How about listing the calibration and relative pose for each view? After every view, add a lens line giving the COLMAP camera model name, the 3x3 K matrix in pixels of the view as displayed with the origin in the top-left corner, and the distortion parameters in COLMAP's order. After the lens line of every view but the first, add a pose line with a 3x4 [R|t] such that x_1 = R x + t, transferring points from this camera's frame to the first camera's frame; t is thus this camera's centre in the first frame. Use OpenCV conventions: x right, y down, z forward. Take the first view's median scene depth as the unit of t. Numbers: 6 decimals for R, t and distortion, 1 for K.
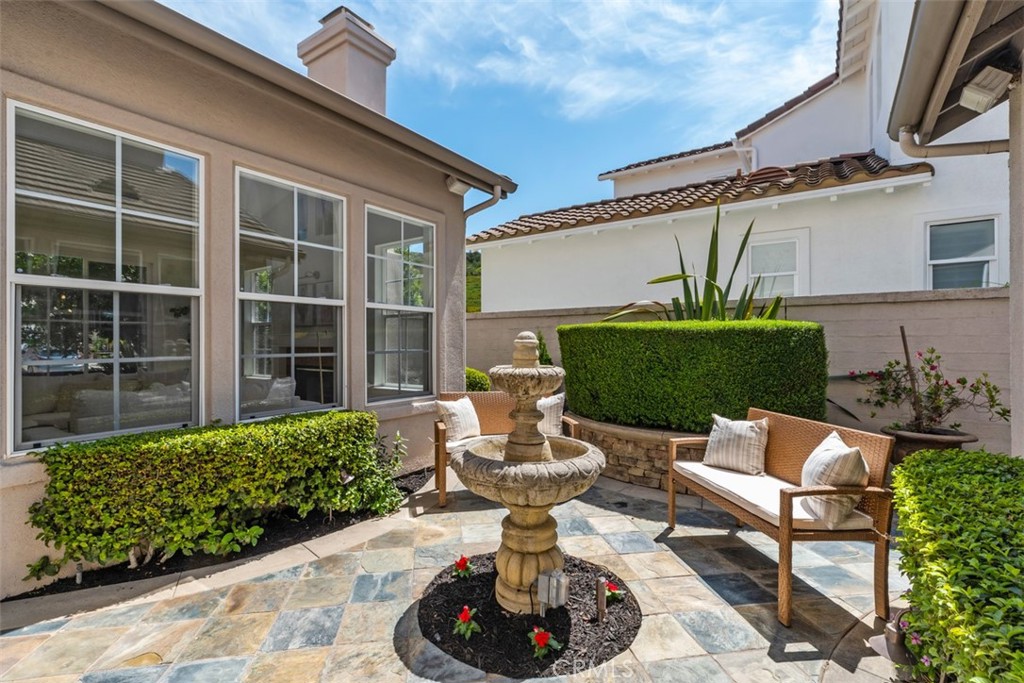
lens RADIAL K [[468.7, 0, 511.2], [0, 468.7, 339.1], [0, 0, 1]] dist [0.000407, -0.000509]
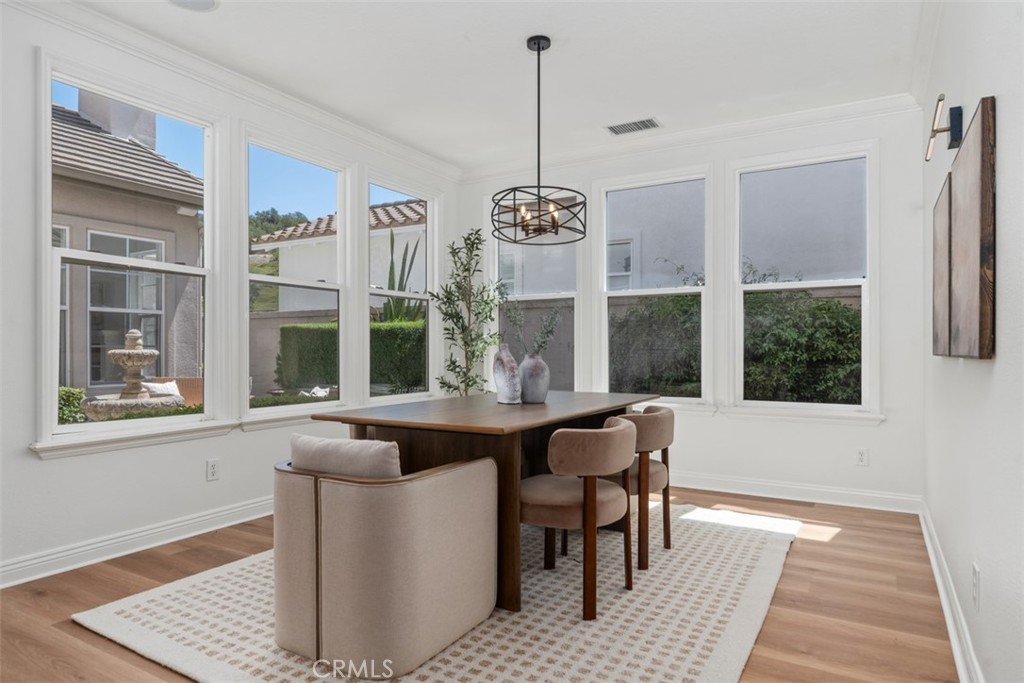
lens RADIAL K [[623.8, 0, 510.9], [0, 623.8, 346.6], [0, 0, 1]] dist [0.004509, 0.000472]
pose [[0.996849, 0.000260, 0.079328, 0.616920], [-0.000786, 0.999978, 0.006600, 0.015647], [-0.079325, -0.006641, 0.996827, -0.699314]]
